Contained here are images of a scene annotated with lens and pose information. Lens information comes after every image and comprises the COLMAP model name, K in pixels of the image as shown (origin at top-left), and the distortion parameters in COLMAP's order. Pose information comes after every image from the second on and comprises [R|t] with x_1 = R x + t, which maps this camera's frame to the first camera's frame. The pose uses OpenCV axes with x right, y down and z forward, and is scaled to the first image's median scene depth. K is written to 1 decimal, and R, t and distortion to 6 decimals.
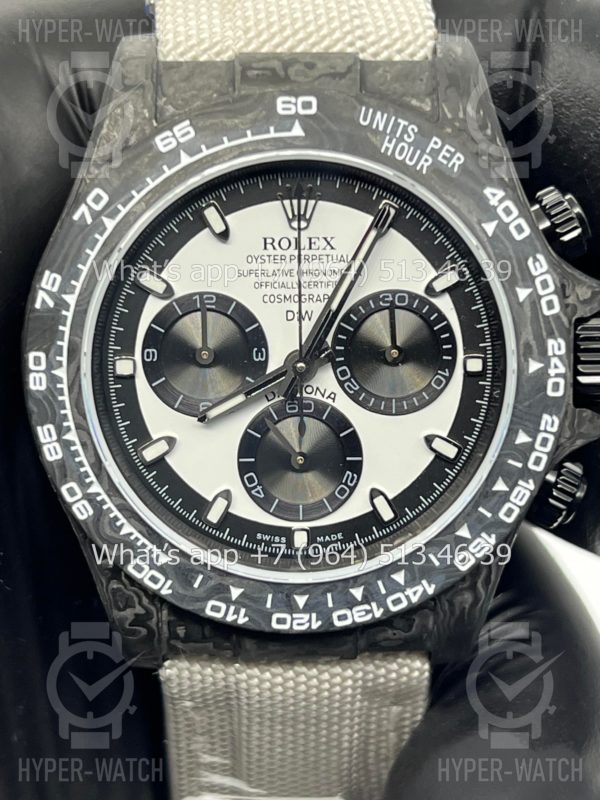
lens RADIAL K [[1901.5, 0, 295.4], [0, 1901.5, 400.0], [0, 0, 1]] dist [0.231330, -0.571840]
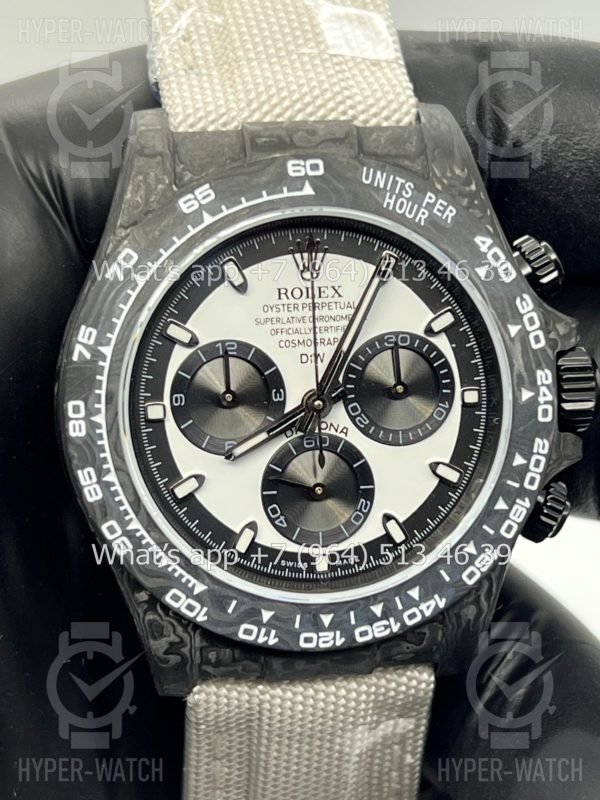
lens RADIAL K [[1901.5, 0, 295.4], [0, 1901.5, 400.0], [0, 0, 1]] dist [0.231330, -0.571840]
pose [[0.992090, -0.042529, 0.118101, -0.138277], [0.048728, 0.997554, -0.050113, 0.034092], [-0.115681, 0.055472, 0.991736, -0.083471]]
